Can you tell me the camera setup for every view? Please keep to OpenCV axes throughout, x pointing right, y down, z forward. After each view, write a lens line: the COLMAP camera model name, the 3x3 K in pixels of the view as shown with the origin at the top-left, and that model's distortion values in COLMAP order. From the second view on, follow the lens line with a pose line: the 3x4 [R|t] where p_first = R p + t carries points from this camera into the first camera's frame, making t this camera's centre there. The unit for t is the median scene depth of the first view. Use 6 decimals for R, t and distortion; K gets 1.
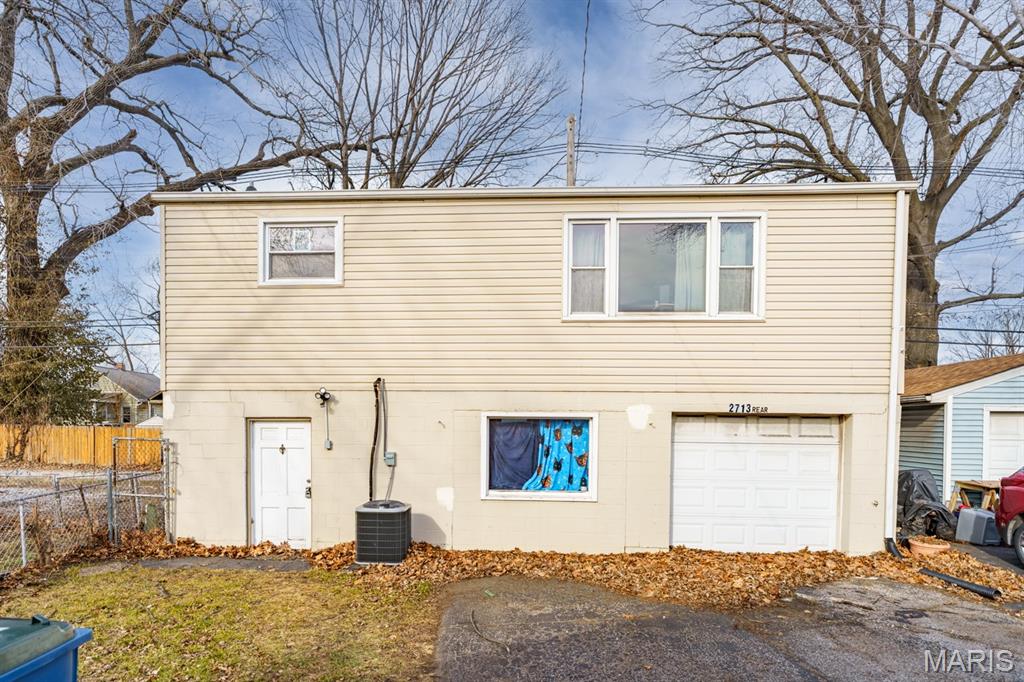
lens RADIAL K [[642.6, 0, 511.4], [0, 642.6, 384.1], [0, 0, 1]] dist [-0.006374, -0.001928]
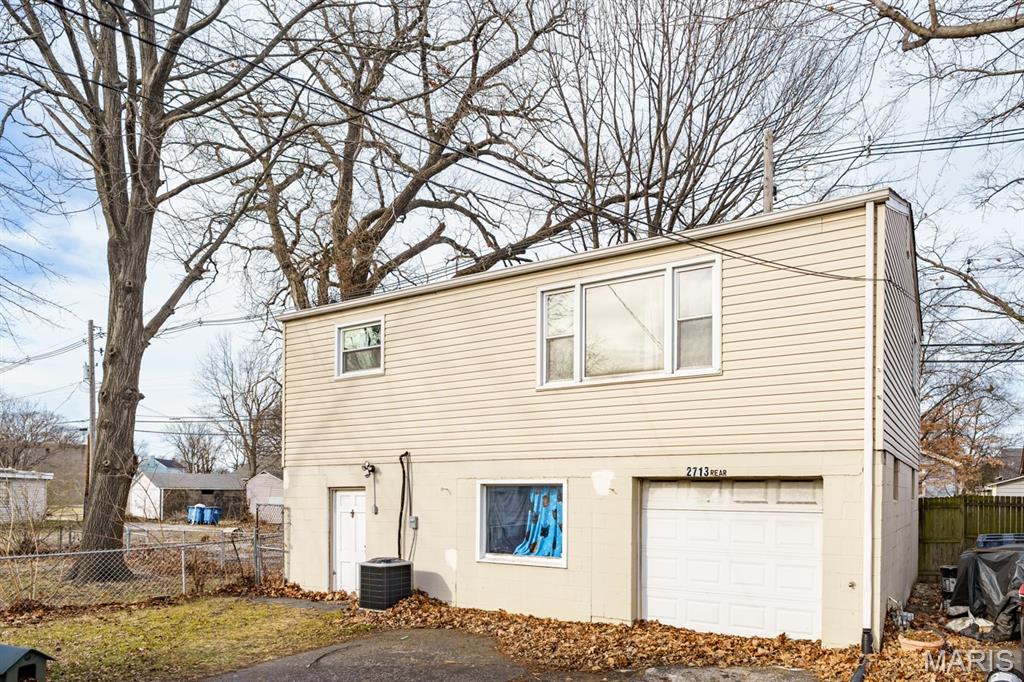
lens RADIAL K [[750.0, 0, 511.9], [0, 750.0, 405.4], [0, 0, 1]] dist [-0.006321, -0.002485]
pose [[0.850496, -0.066747, -0.521729, 0.666064], [0.037477, 0.997084, -0.066469, 0.004313], [0.524645, 0.036979, 0.850518, -0.046501]]
